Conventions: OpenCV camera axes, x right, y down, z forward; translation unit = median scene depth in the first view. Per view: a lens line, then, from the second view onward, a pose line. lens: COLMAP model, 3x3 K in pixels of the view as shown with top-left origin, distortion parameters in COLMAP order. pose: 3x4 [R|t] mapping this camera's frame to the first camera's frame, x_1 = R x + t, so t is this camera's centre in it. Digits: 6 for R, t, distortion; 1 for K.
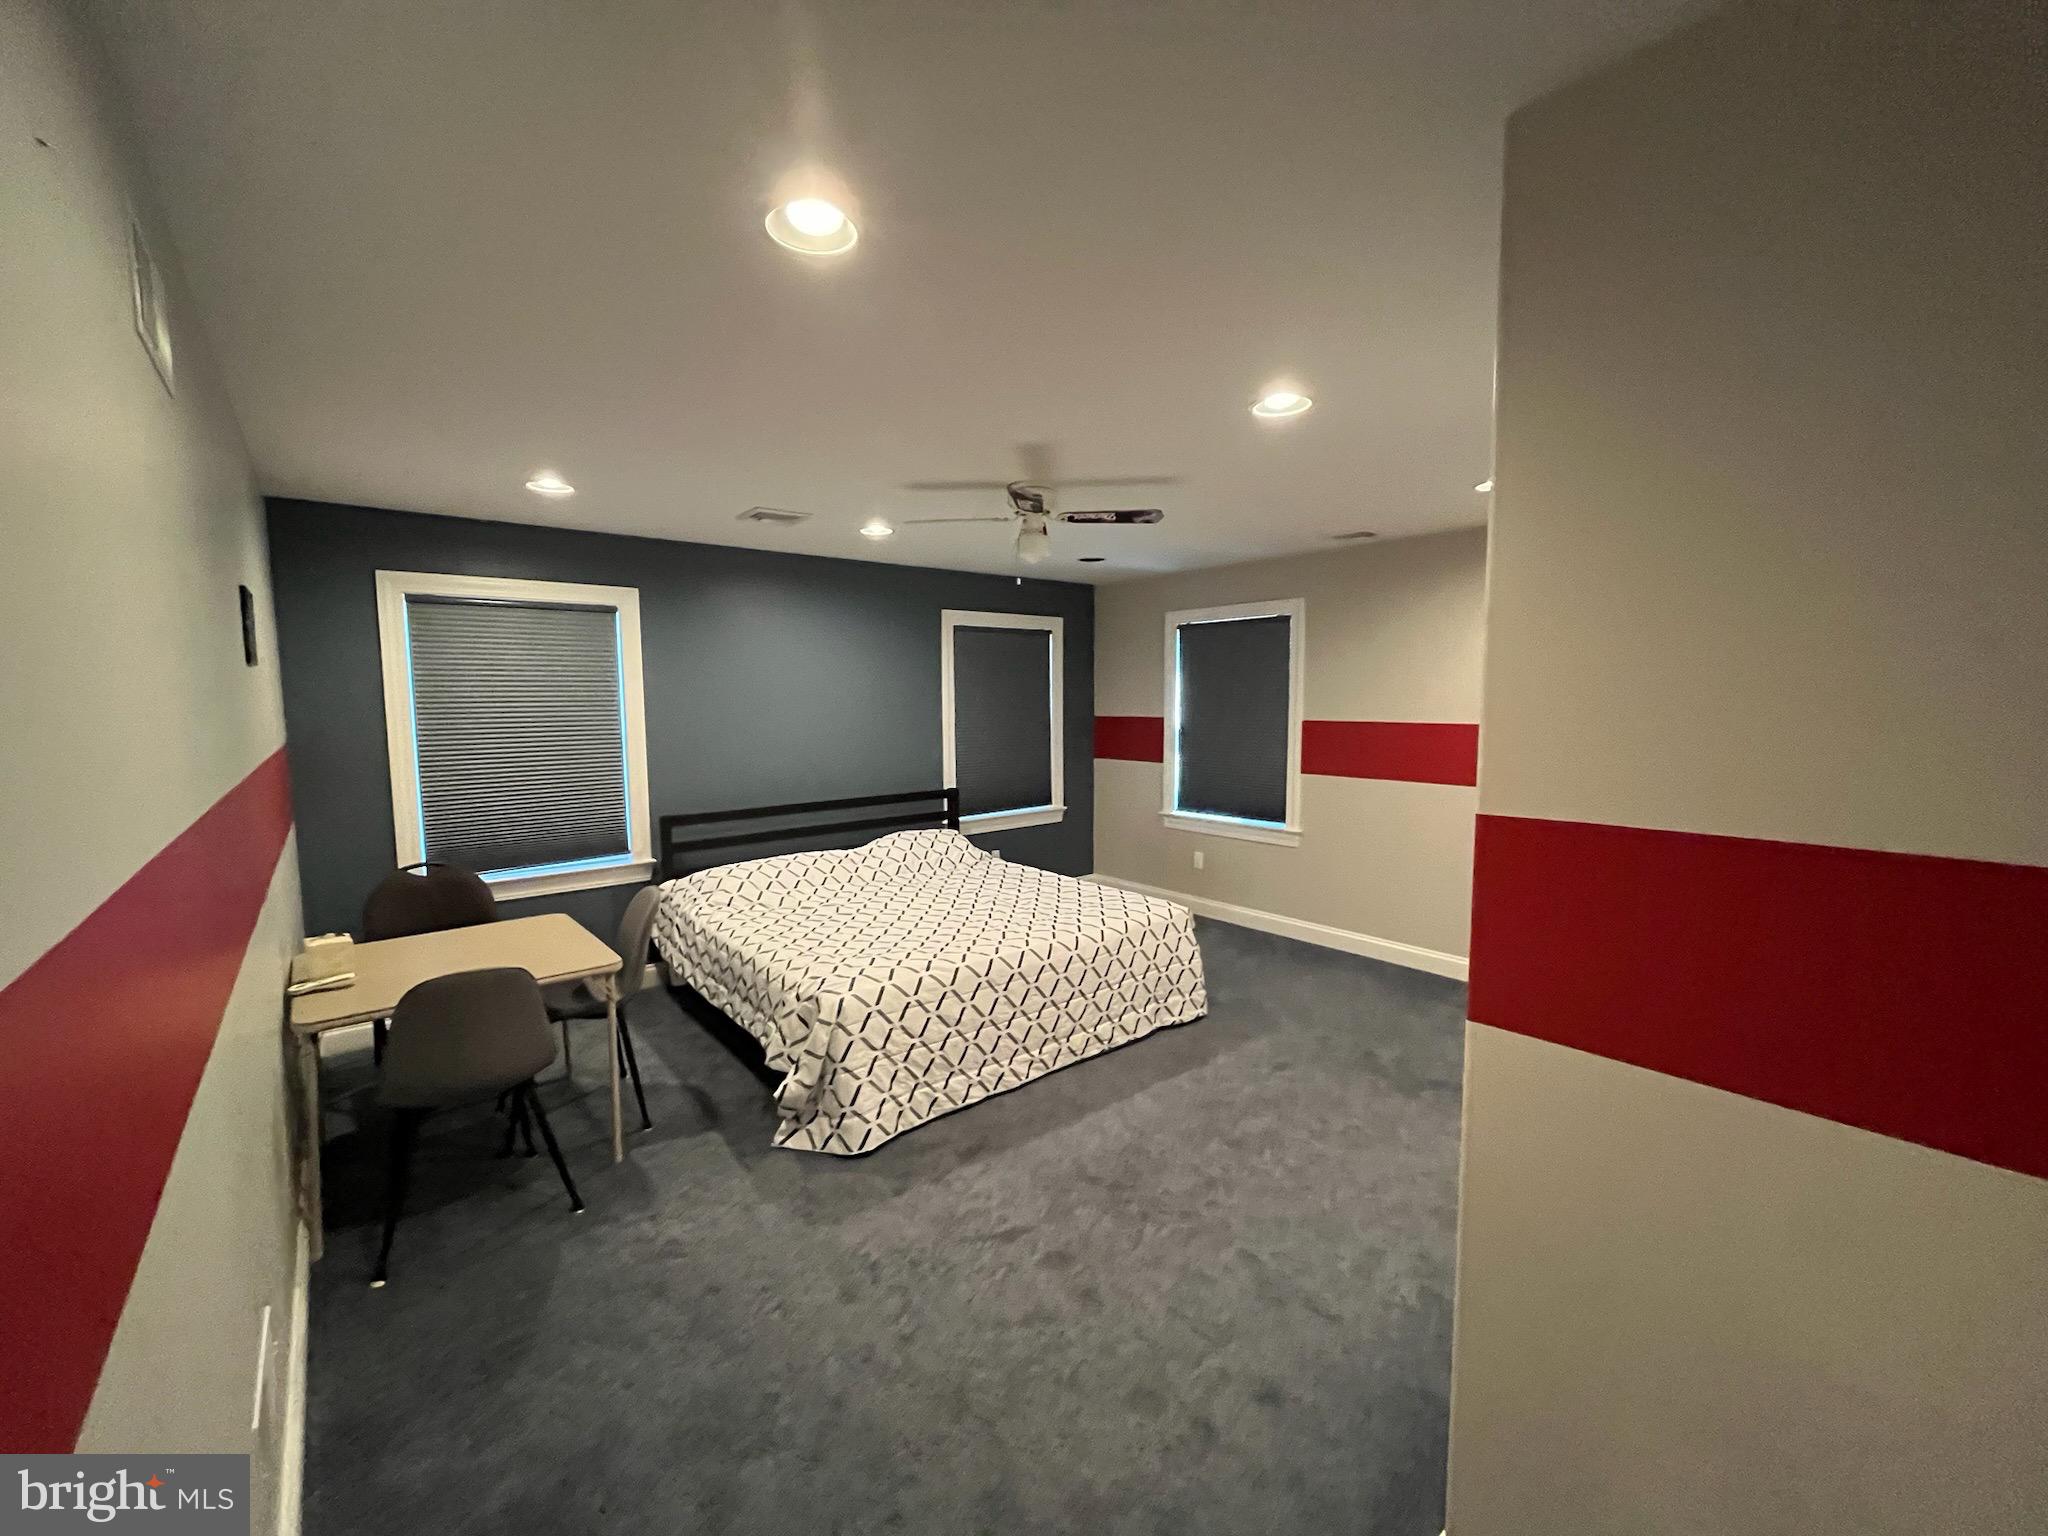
lens RADIAL K [[826.8, 0, 1013.6], [0, 826.8, 768.6], [0, 0, 1]] dist [-0.003629, -0.000006]
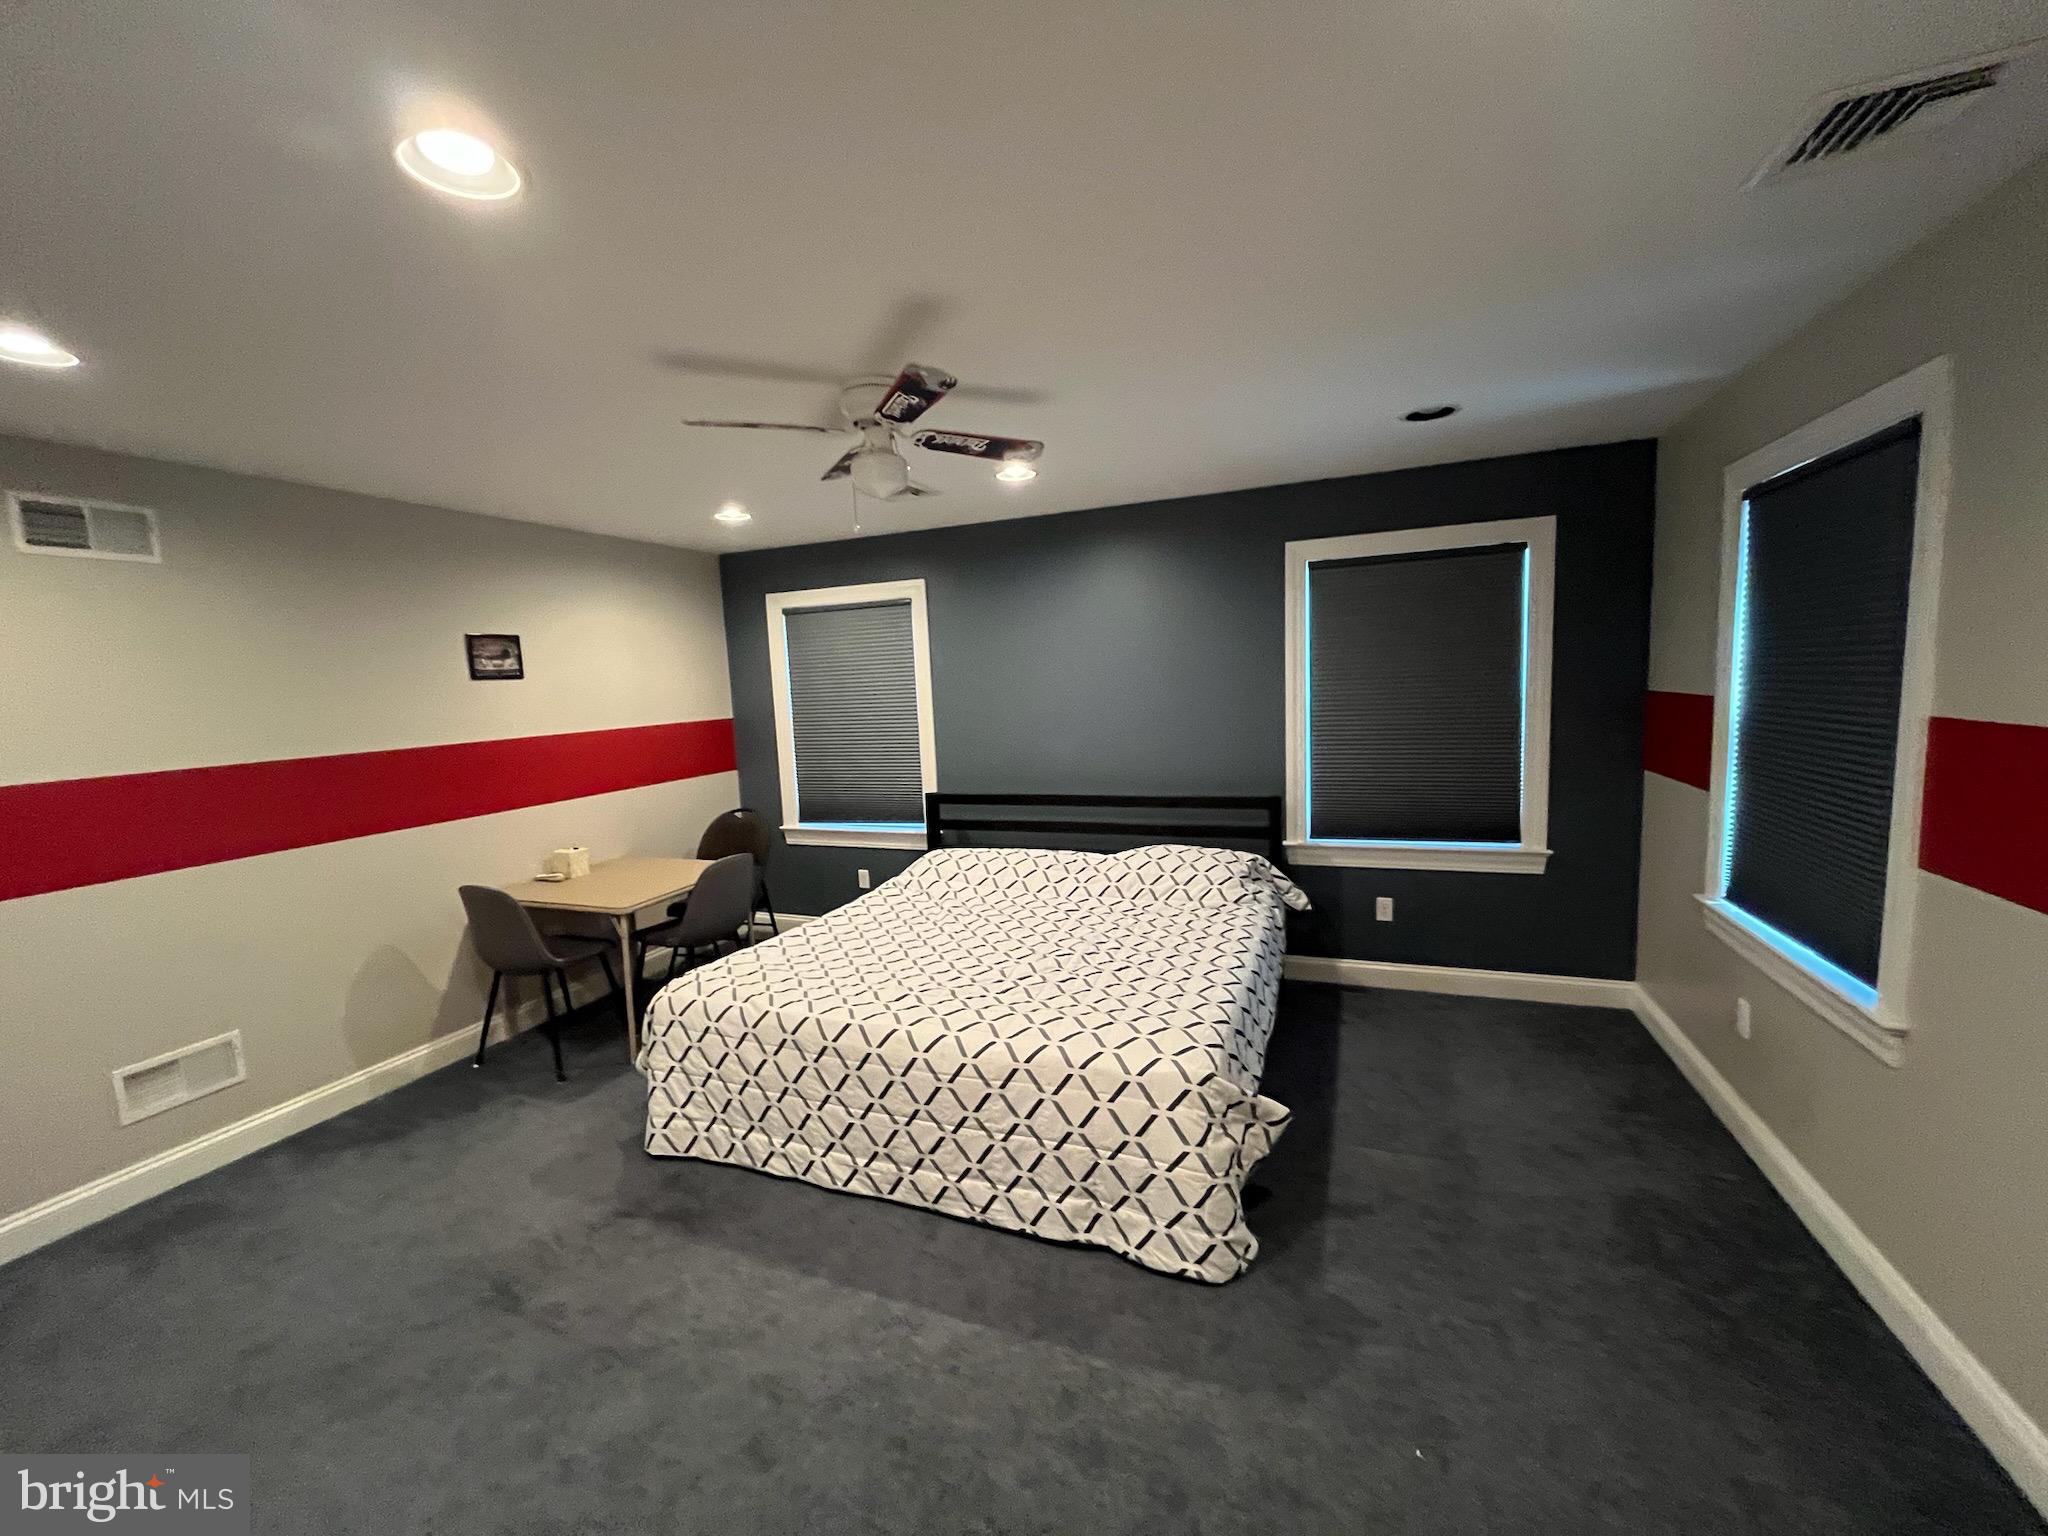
lens RADIAL K [[826.8, 0, 1014.7], [0, 826.8, 765.3], [0, 0, 1]] dist [-0.003629, -0.000006]
pose [[0.476133, 0.080429, -0.875687, 0.629117], [-0.035350, 0.996754, 0.072328, -0.066081], [0.878663, -0.003482, 0.477431, 0.663659]]
